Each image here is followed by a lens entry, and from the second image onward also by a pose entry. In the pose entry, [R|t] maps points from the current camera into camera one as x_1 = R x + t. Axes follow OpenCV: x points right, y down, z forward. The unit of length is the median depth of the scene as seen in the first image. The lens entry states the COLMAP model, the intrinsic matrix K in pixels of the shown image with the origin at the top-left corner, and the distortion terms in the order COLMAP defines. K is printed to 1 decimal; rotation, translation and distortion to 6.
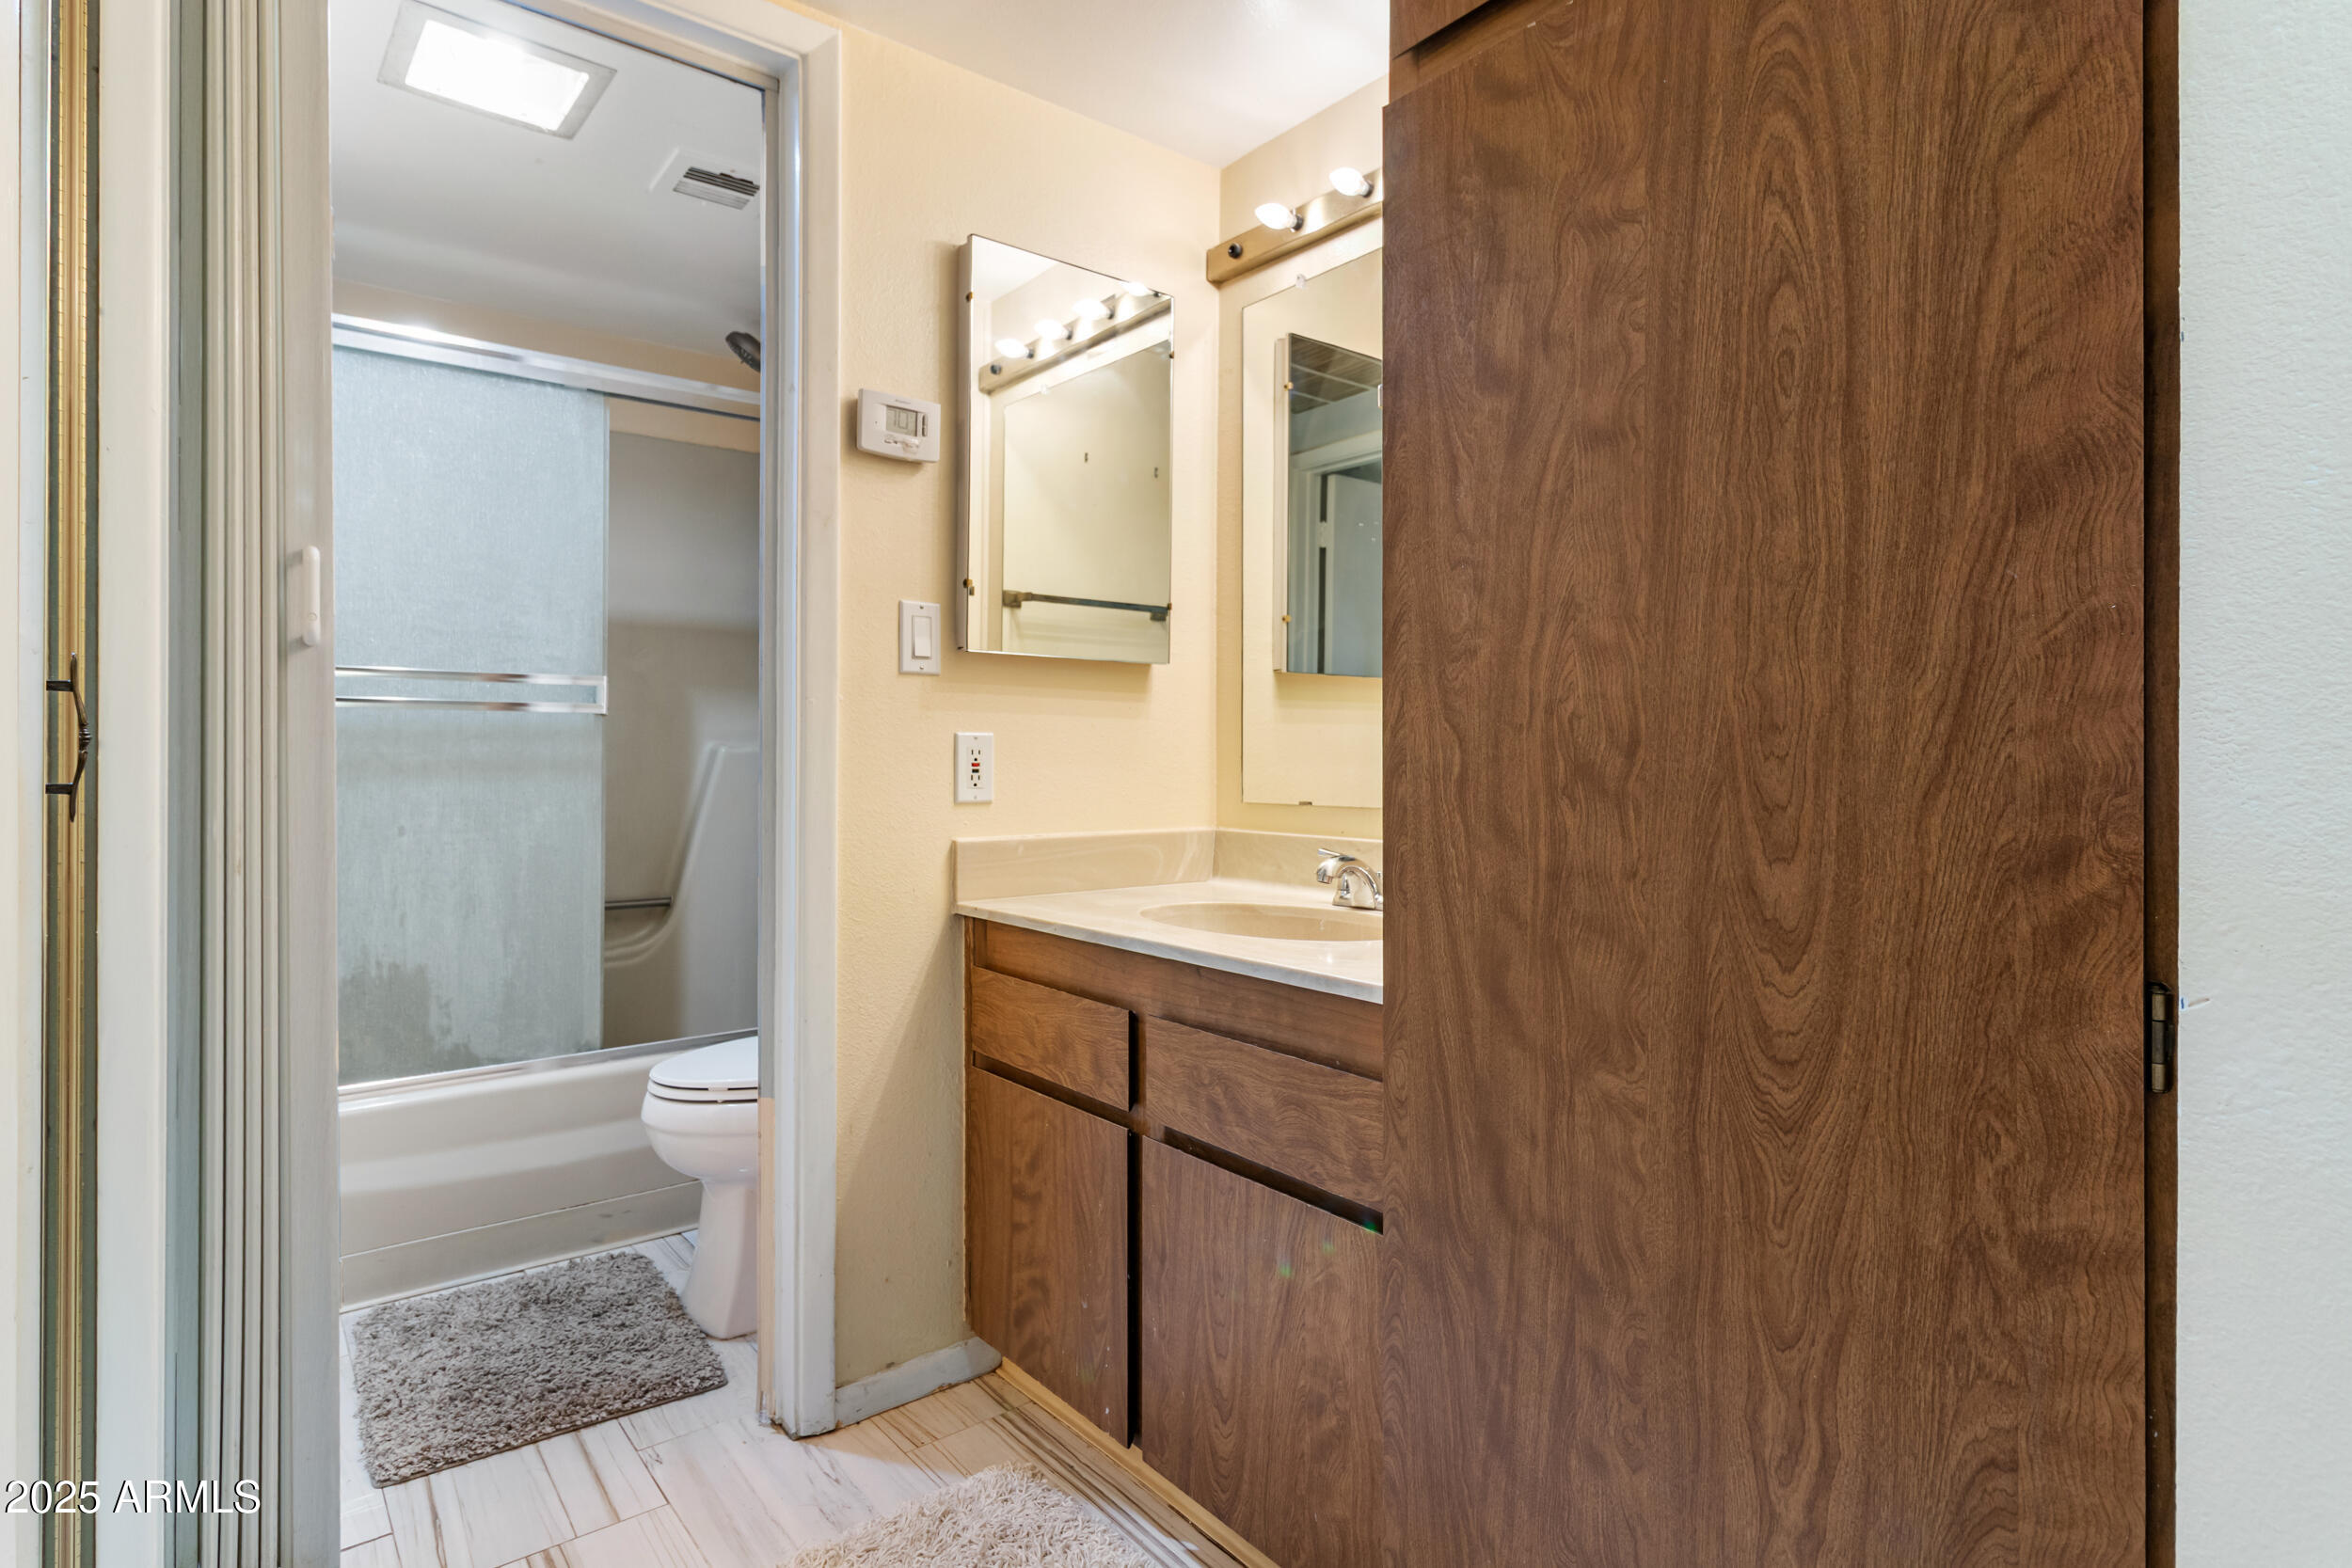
lens RADIAL K [[1201.7, 0, 1180.3], [0, 1201.7, 755.7], [0, 0, 1]] dist [0.005226, 0.000071]
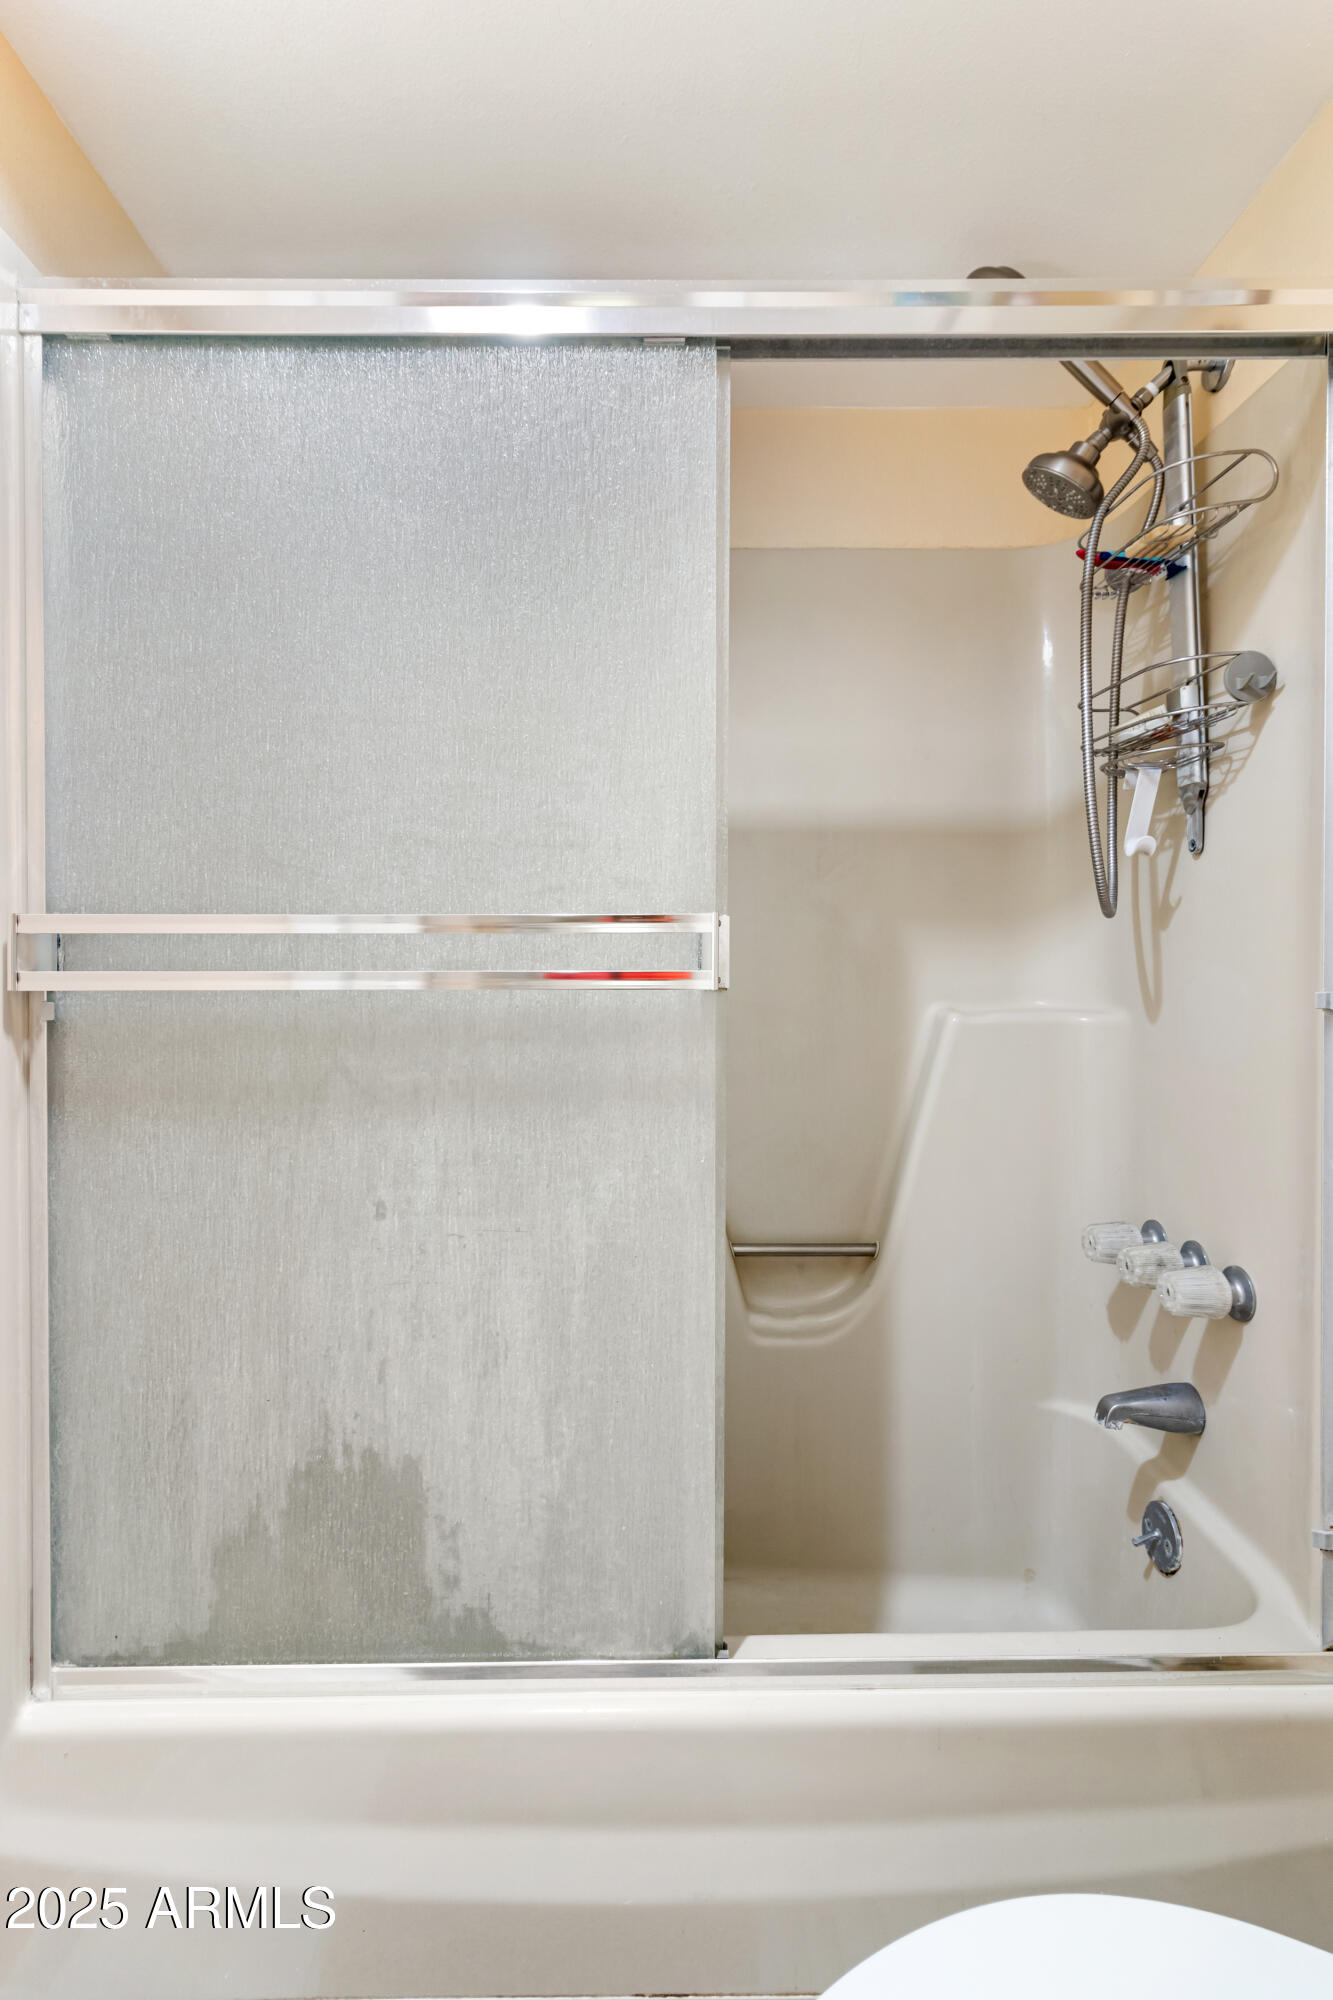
lens RADIAL K [[919.1, 0, 658.3], [0, 919.1, 973.2], [0, 0, 1]] dist [0.005415, 0.000287]
pose [[0.780041, 0.001647, -0.625727, -0.621986], [0.004855, 0.999951, 0.008684, -0.105830], [0.625710, -0.009812, 0.779994, 1.642837]]
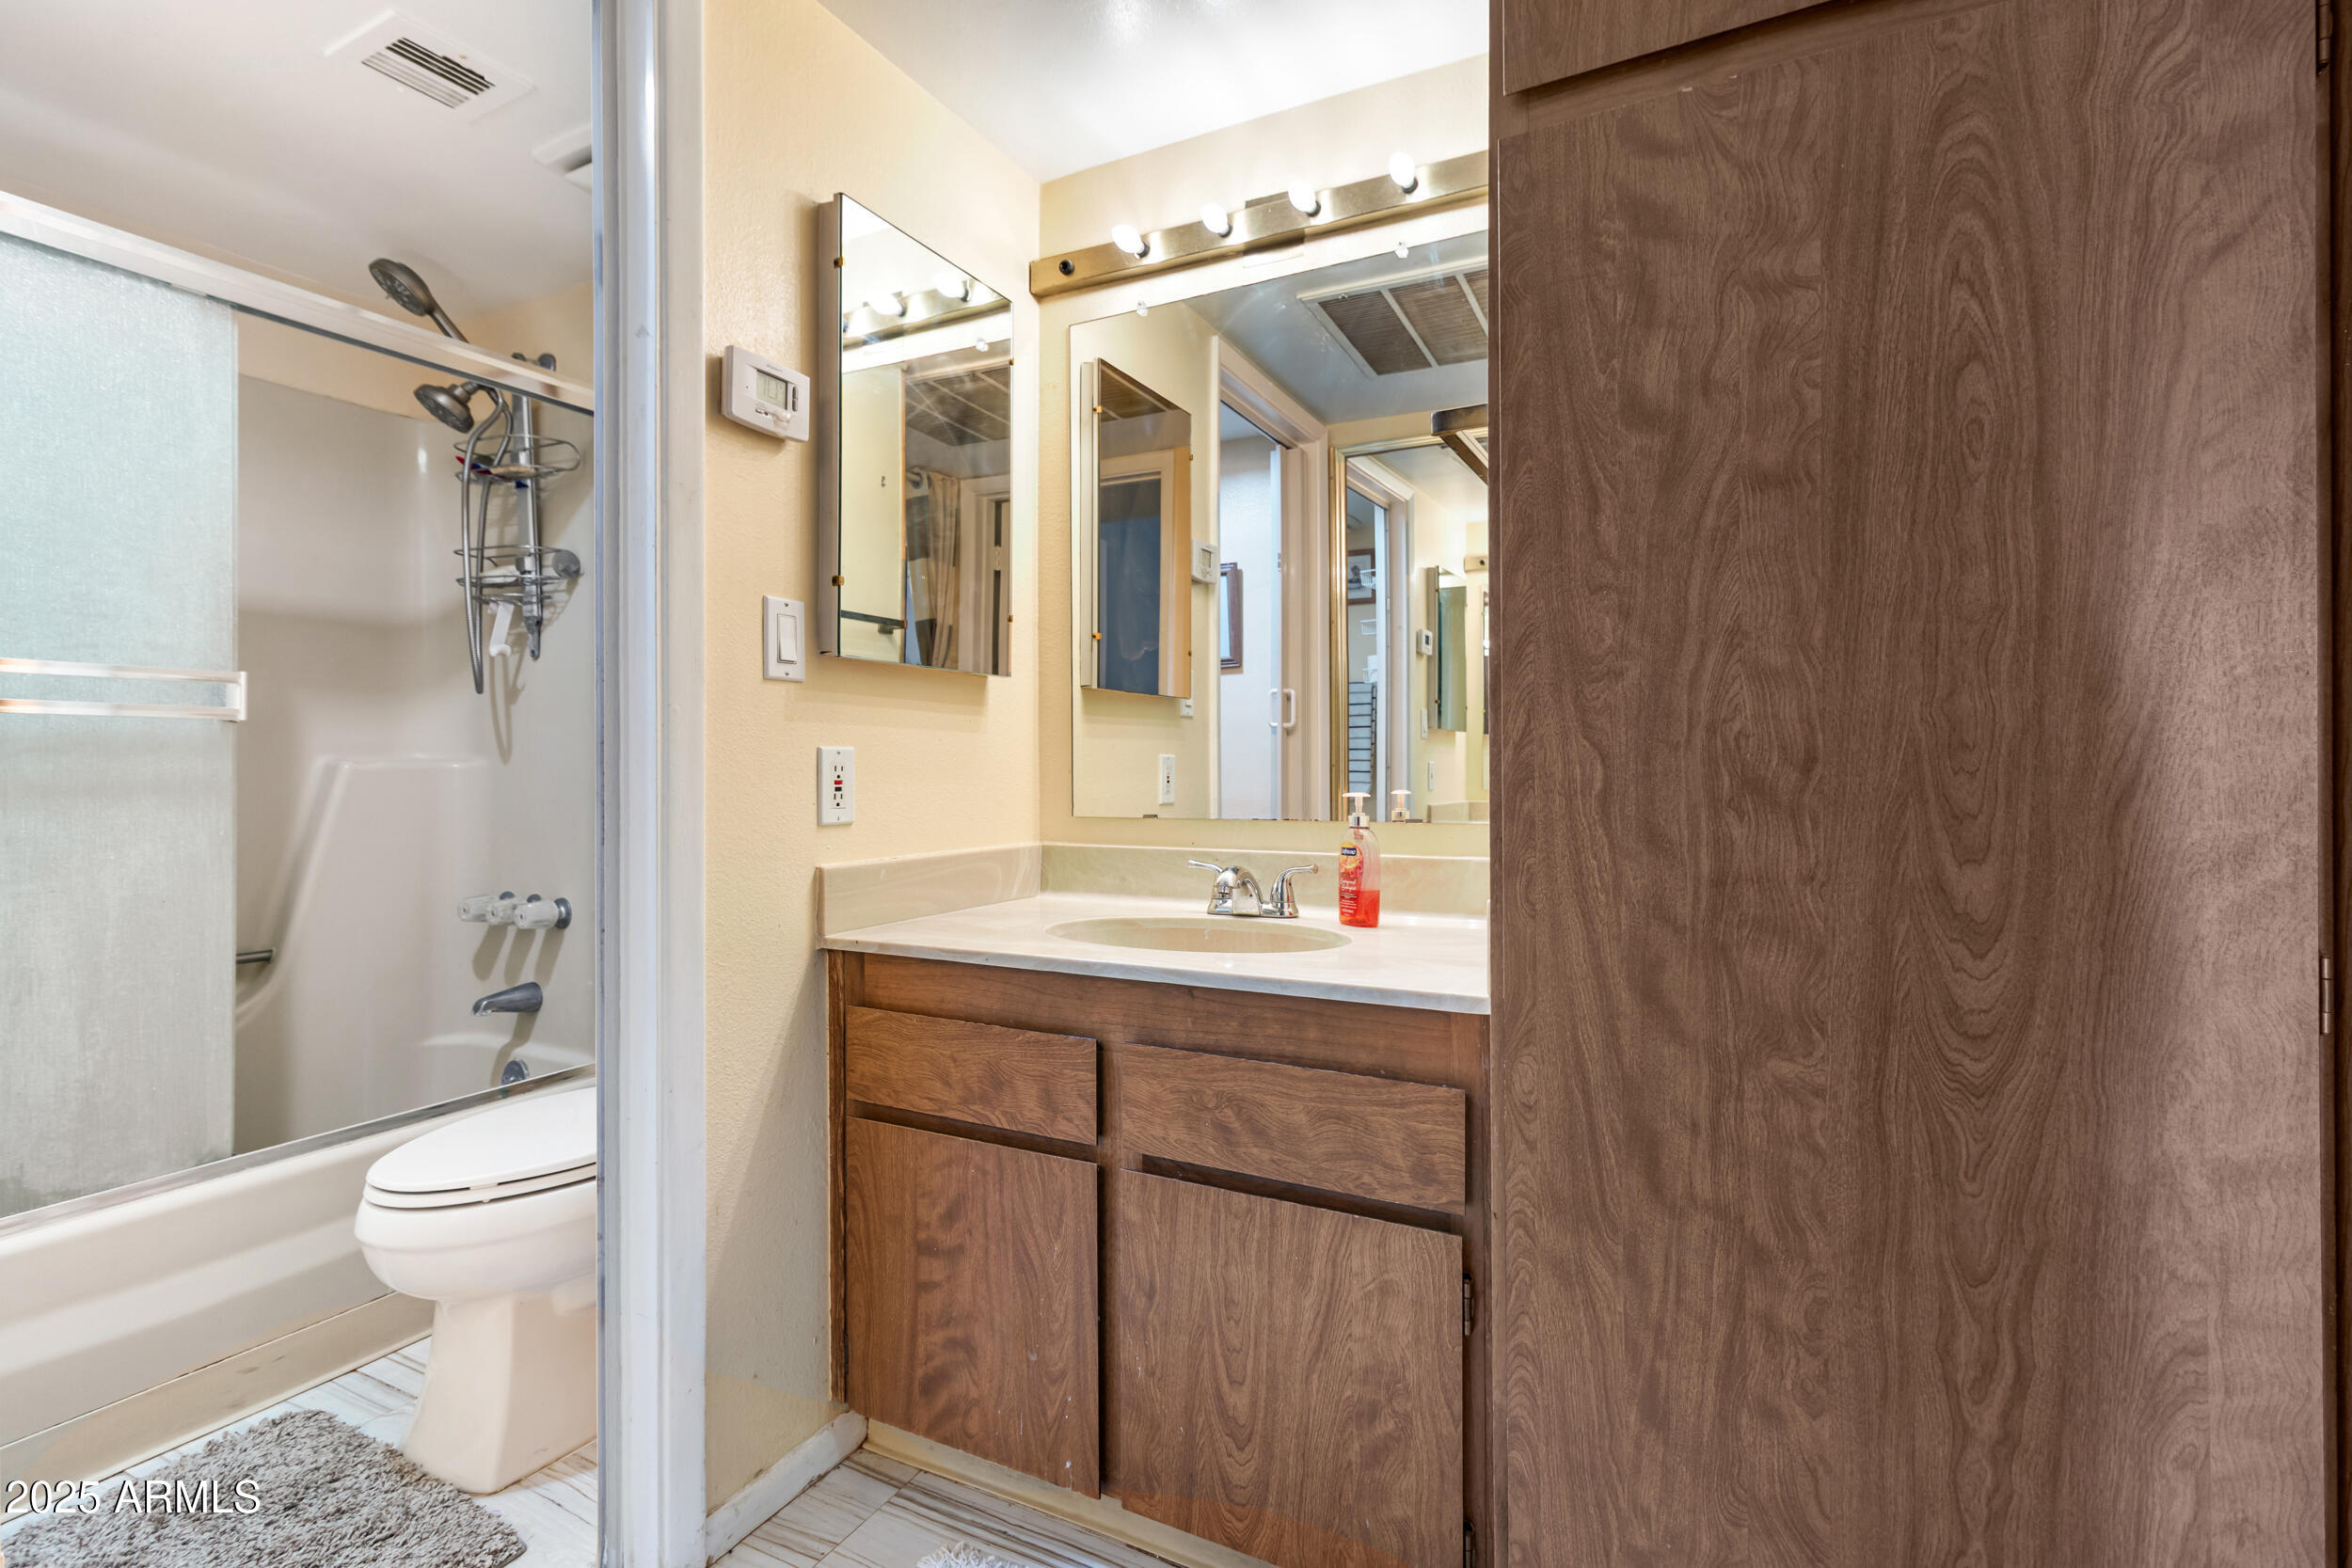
lens RADIAL K [[1080.7, 0, 1181.4], [0, 1080.7, 768.0], [0, 0, 1]] dist [0.005415, 0.000287]
pose [[0.915373, -0.005446, 0.402569, -0.488544], [0.004962, 0.999985, 0.002247, -0.007079], [-0.402575, -0.000060, 0.915387, 0.283450]]
